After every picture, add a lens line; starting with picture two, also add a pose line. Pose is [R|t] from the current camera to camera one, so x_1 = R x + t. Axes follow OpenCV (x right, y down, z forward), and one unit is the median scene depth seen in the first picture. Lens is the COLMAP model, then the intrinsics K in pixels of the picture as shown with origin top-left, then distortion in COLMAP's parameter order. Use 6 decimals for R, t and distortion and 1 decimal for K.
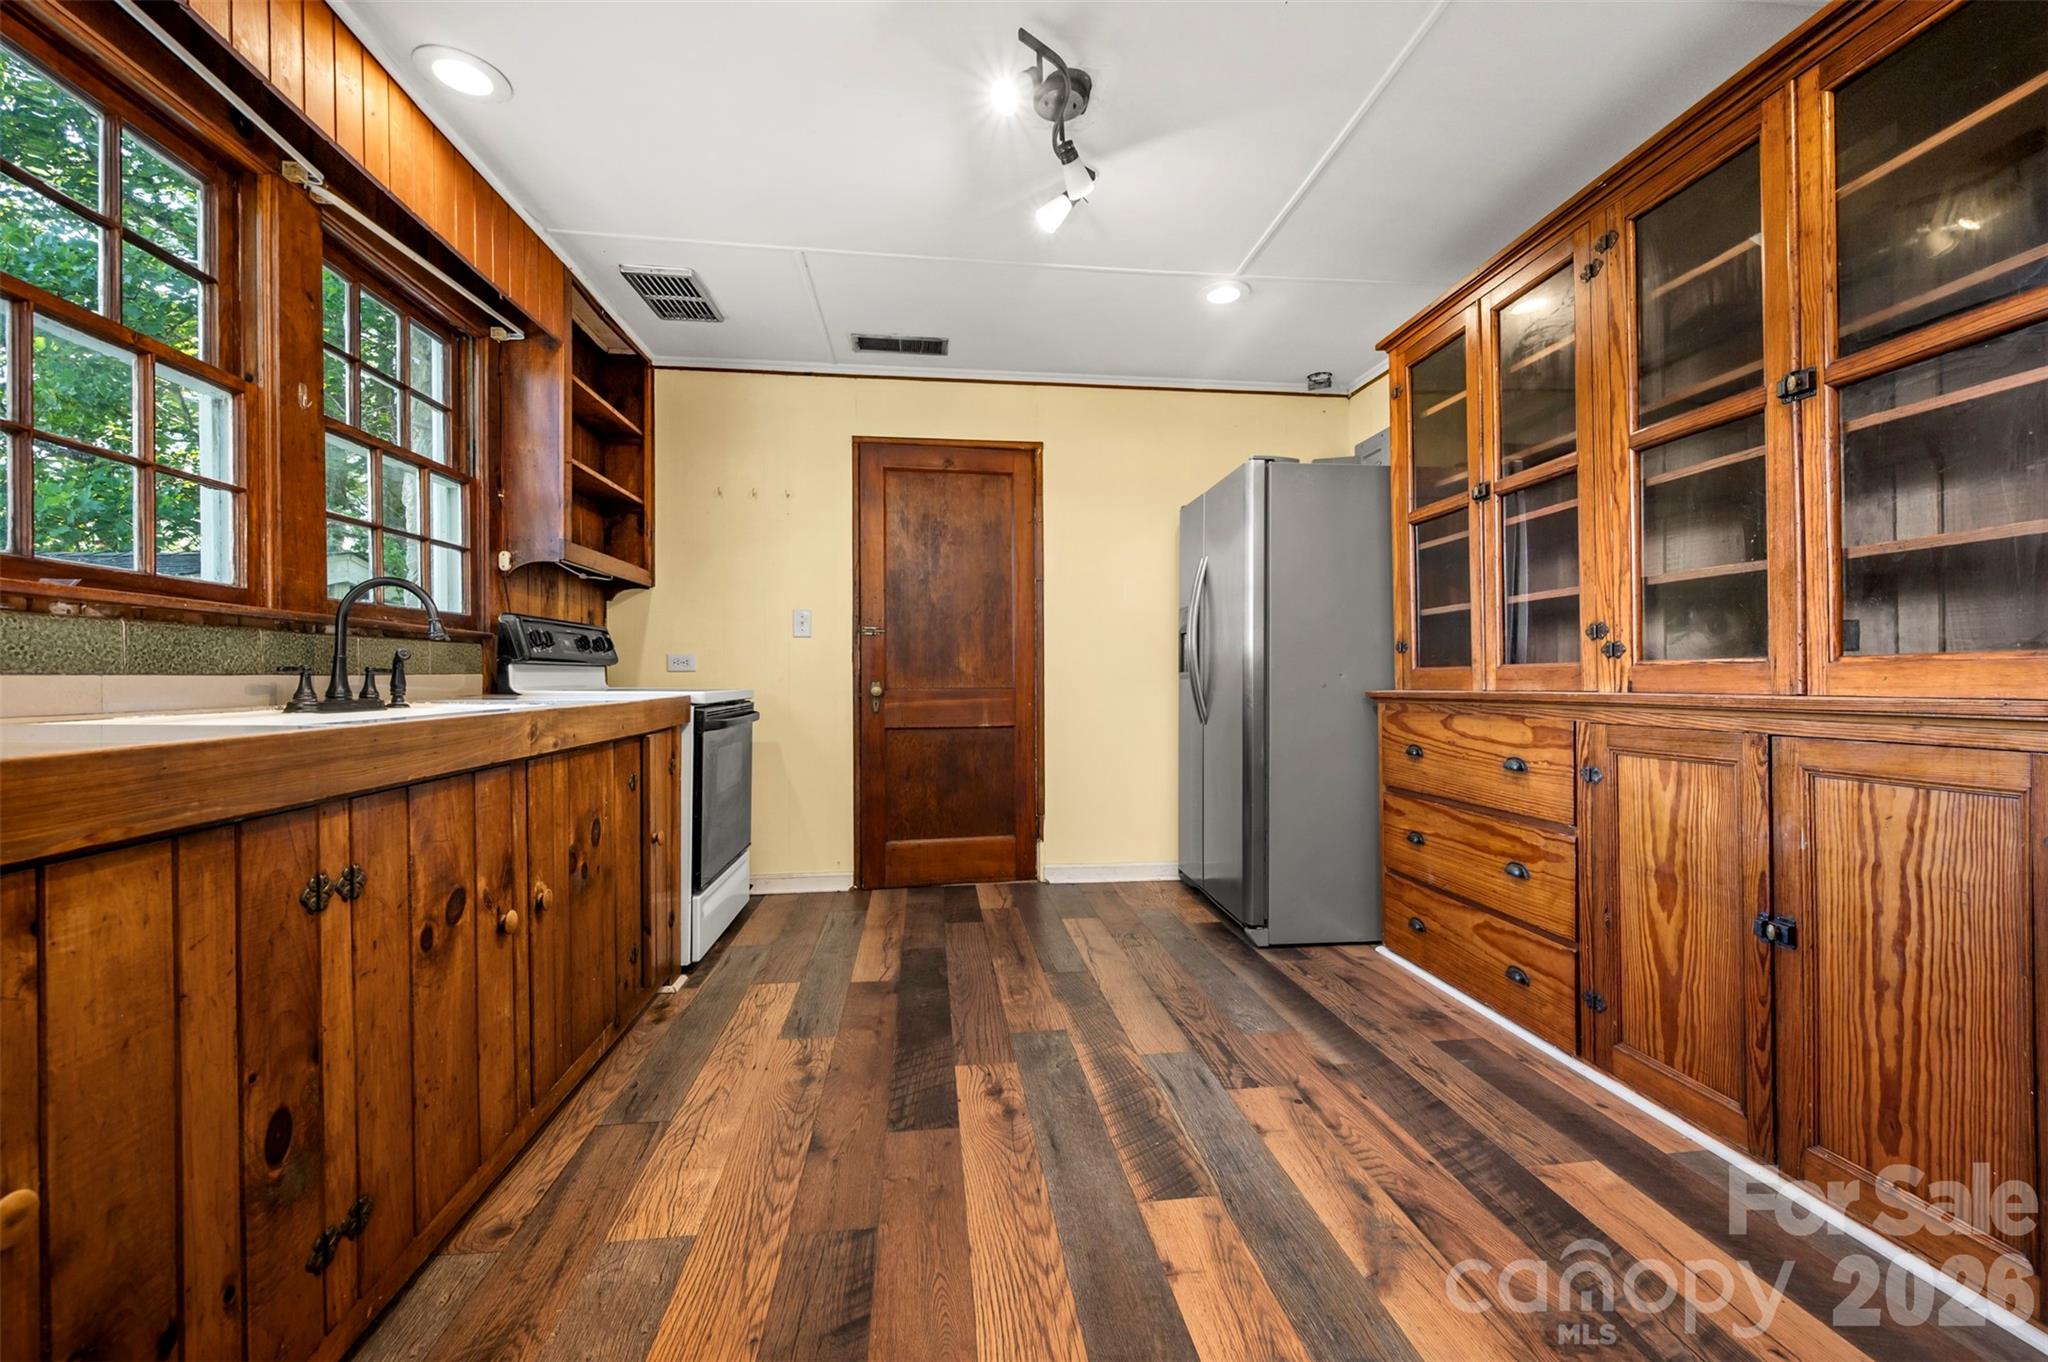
lens RADIAL K [[823.3, 0, 1026.7], [0, 823.3, 676.0], [0, 0, 1]] dist [-0.002612, 0.000700]
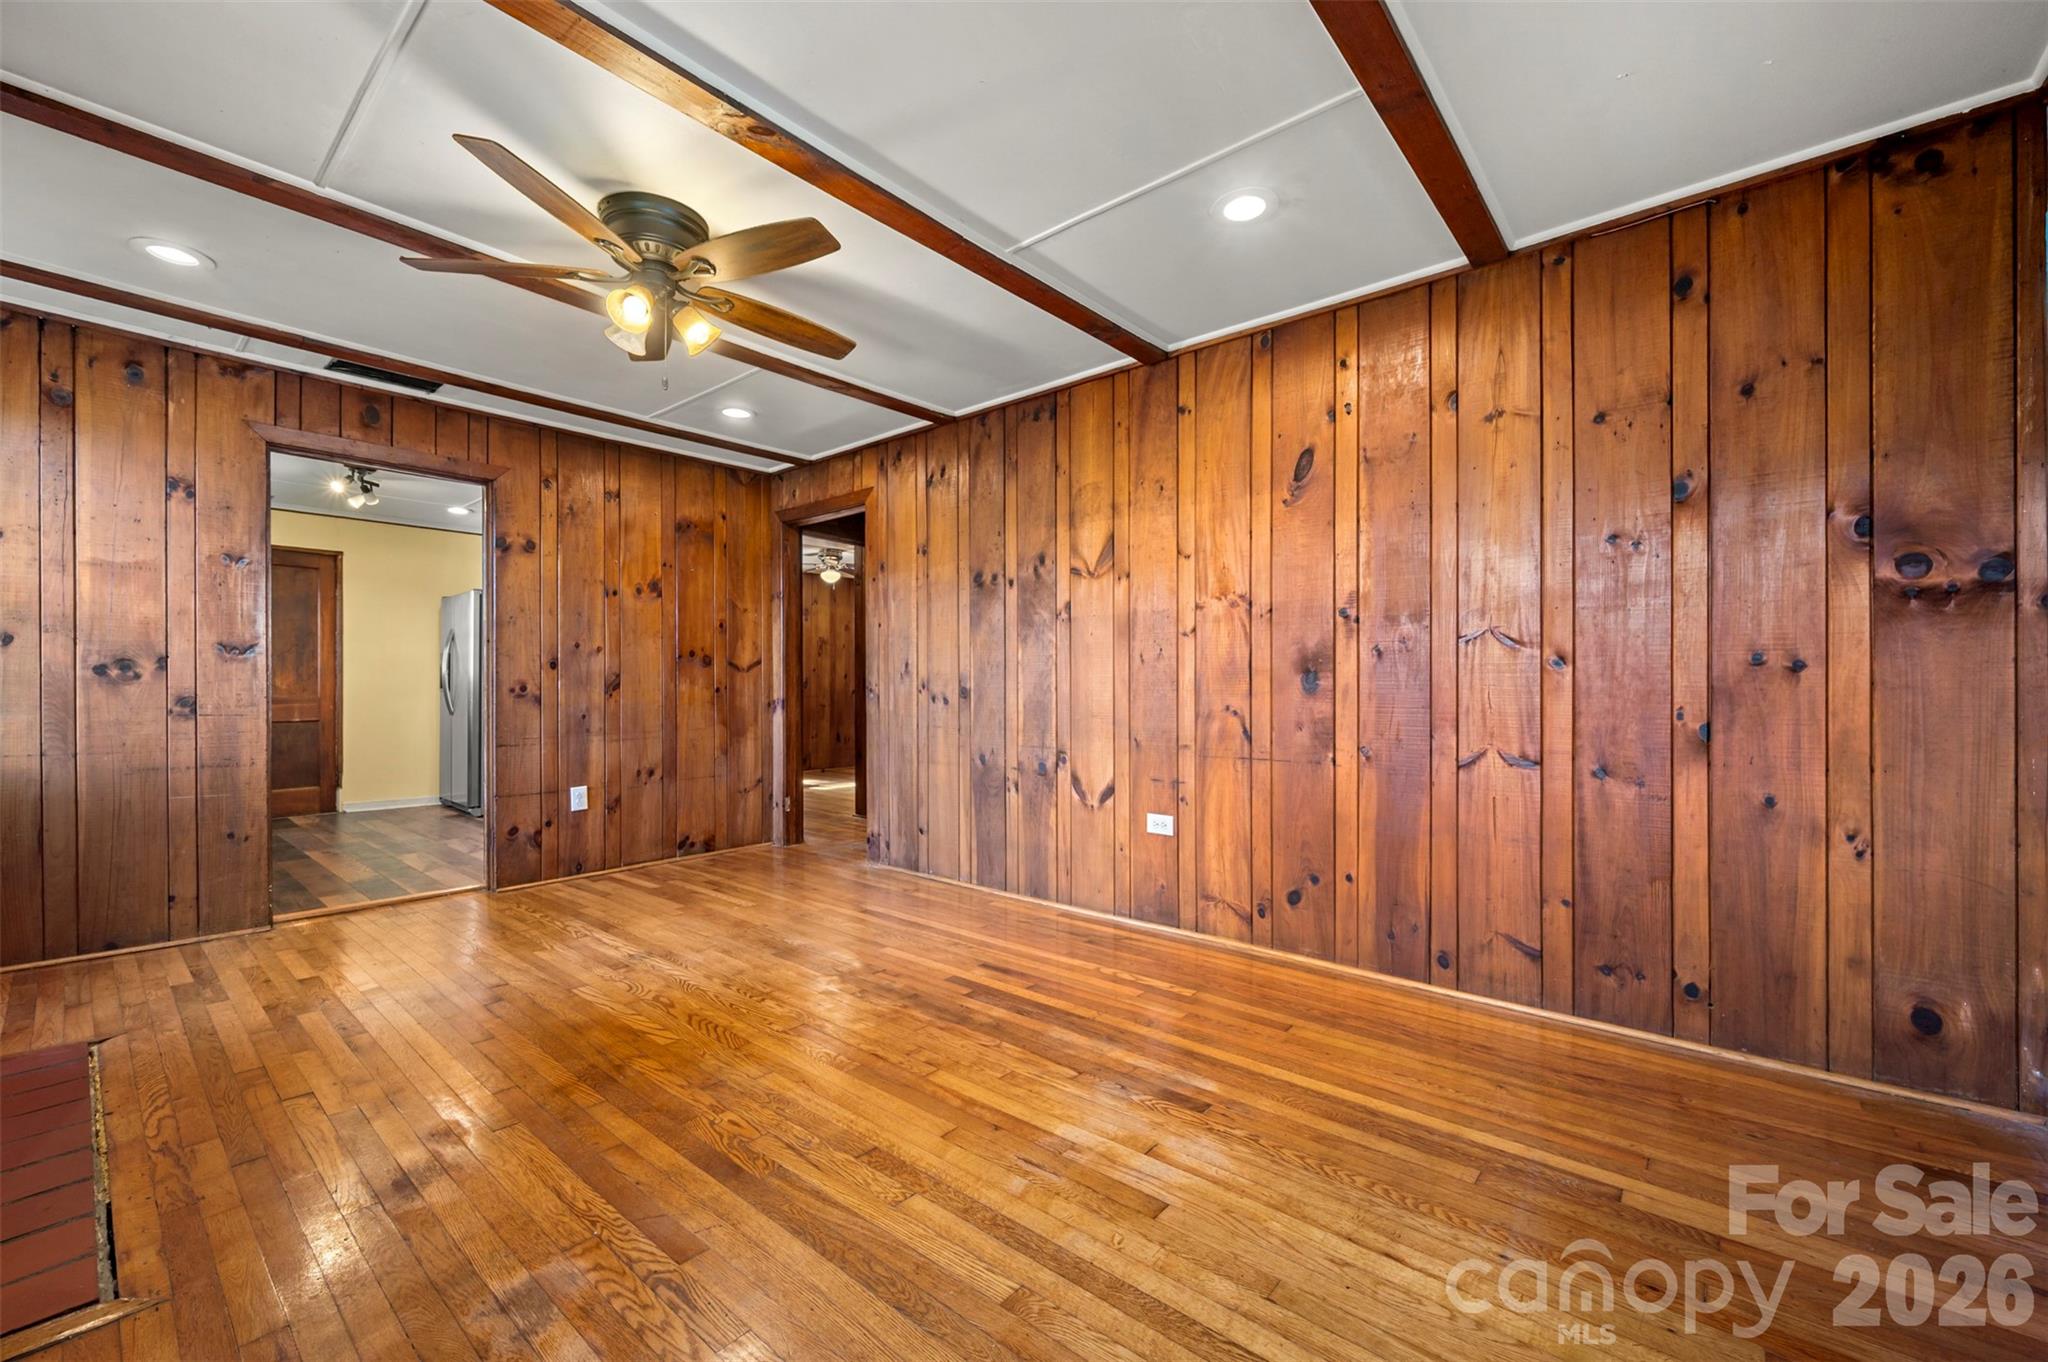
lens RADIAL K [[823.3, 0, 1037.3], [0, 823.3, 689.4], [0, 0, 1]] dist [-0.002612, 0.000700]
pose [[0.728951, 0.005898, 0.684541, -0.189939], [-0.006809, 0.999976, -0.001365, -0.020944], [-0.684532, -0.003666, 0.728973, -2.402798]]
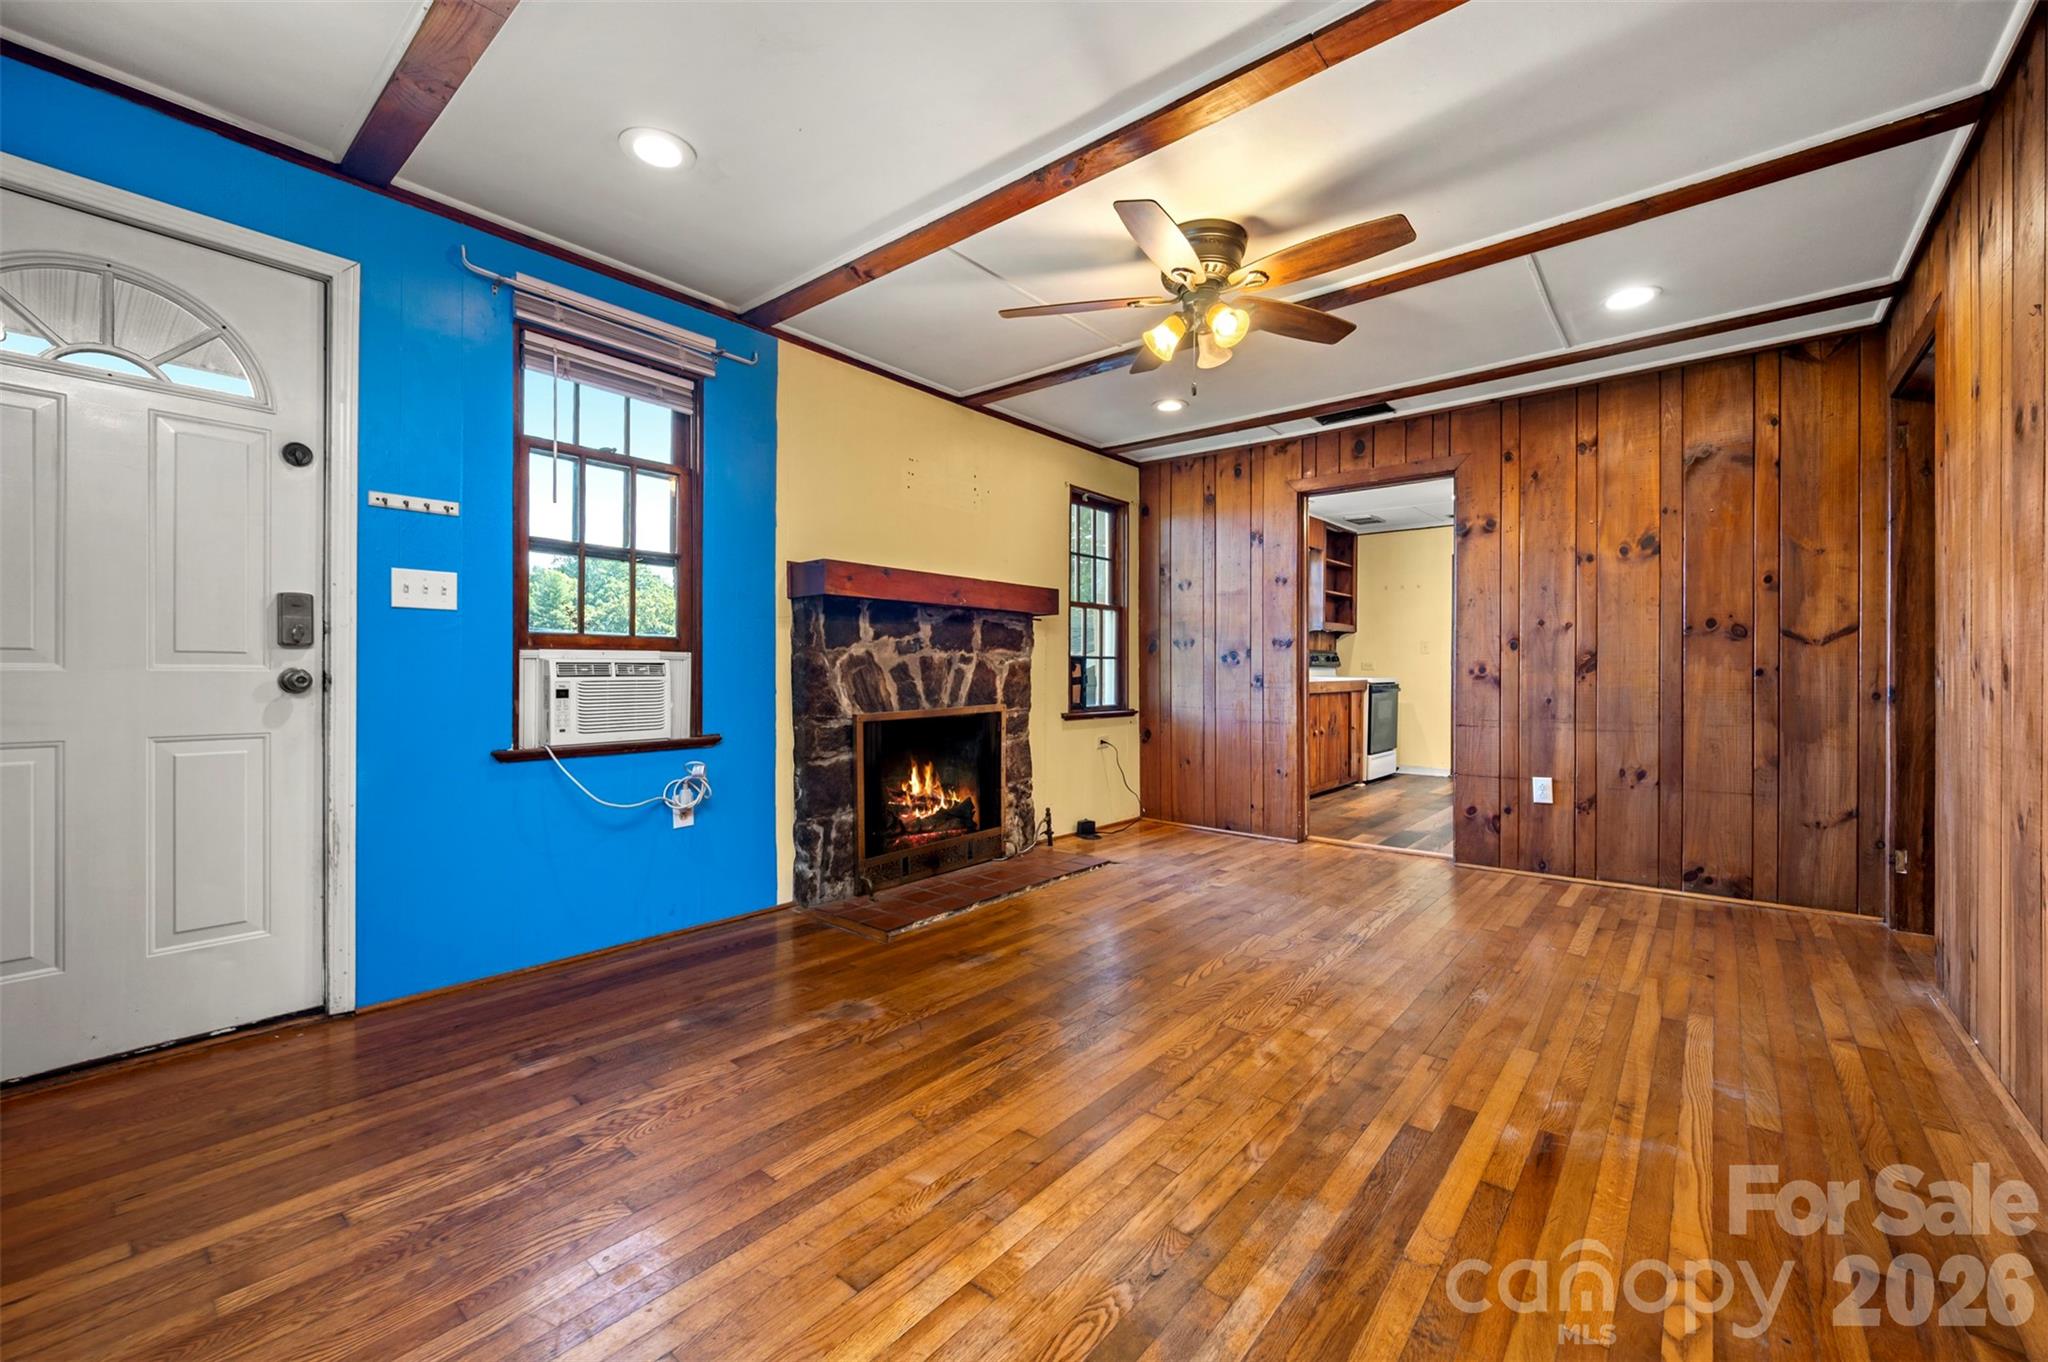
lens RADIAL K [[823.3, 0, 1028.0], [0, 823.3, 681.4], [0, 0, 1]] dist [-0.002612, 0.000700]
pose [[0.682342, 0.016862, -0.730838, 1.090723], [-0.004365, 0.999810, 0.018993, -0.022673], [0.731020, -0.009769, 0.682286, -2.244591]]
